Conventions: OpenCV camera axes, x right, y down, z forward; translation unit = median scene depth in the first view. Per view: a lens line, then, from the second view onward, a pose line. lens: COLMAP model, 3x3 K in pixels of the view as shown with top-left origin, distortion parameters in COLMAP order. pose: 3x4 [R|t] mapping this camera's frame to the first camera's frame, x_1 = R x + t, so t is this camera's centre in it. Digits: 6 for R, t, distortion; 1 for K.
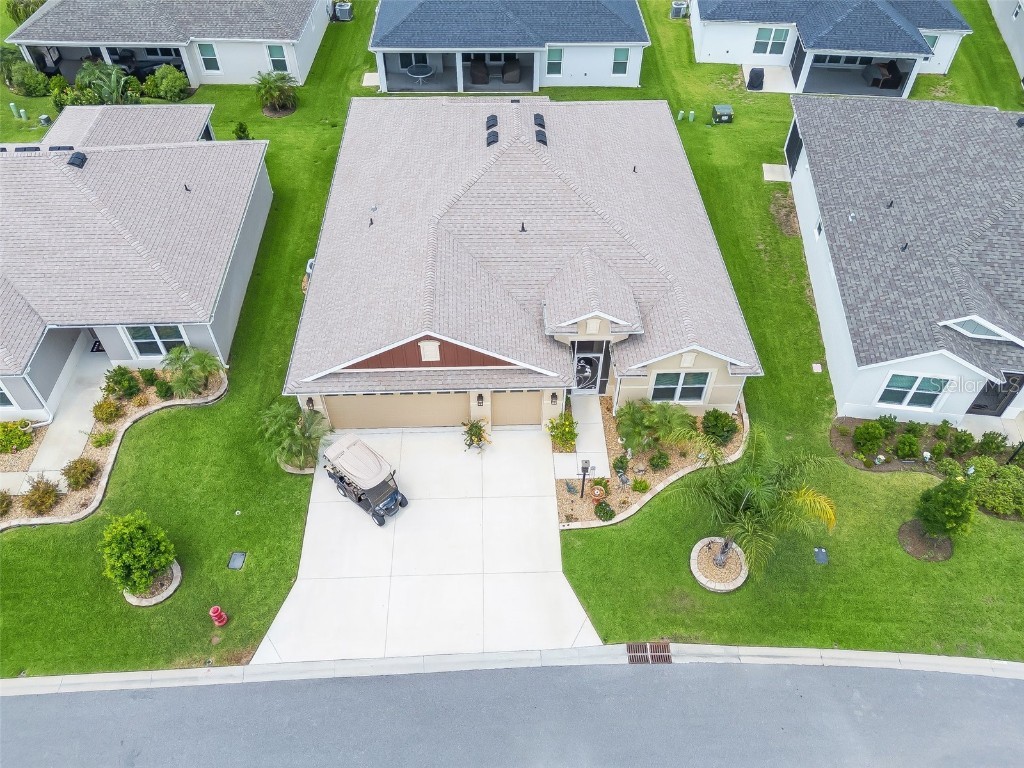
lens RADIAL K [[757.6, 0, 512.3], [0, 757.6, 382.9], [0, 0, 1]] dist [0.004618, 0.001026]
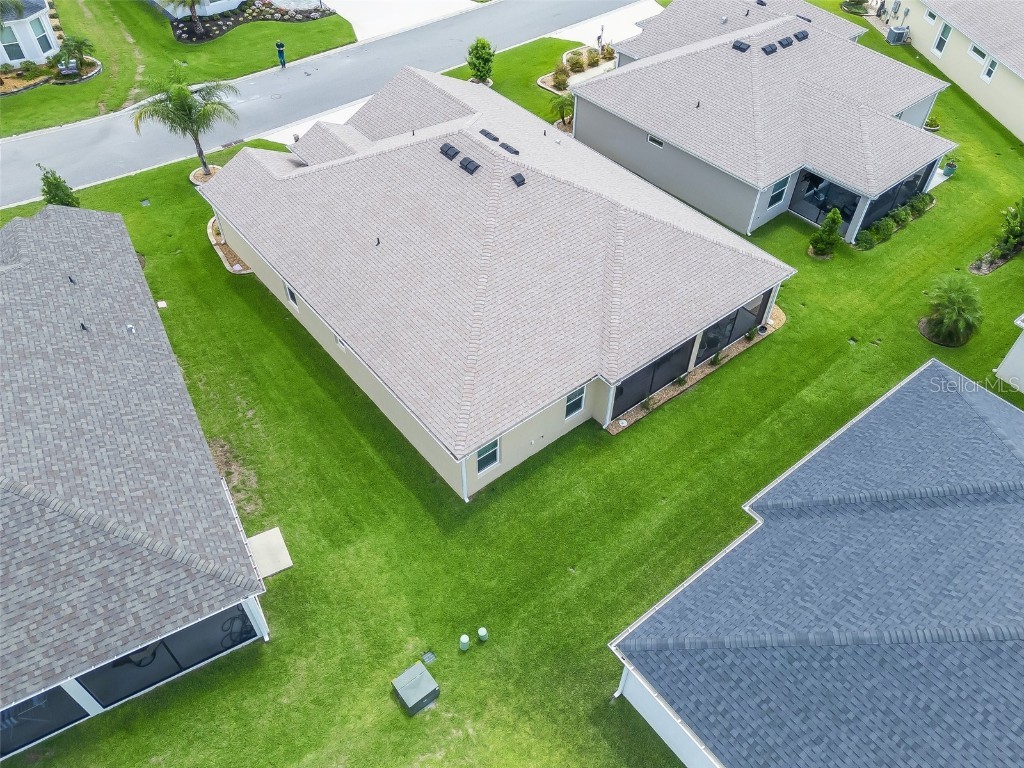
lens RADIAL K [[757.6, 0, 509.1], [0, 757.6, 385.7], [0, 0, 1]] dist [0.004618, 0.001026]
pose [[-0.794591, 0.433390, -0.425204, 0.502379], [-0.451400, 0.046658, 0.891101, -1.163818], [0.406034, 0.899998, 0.158558, 1.098538]]
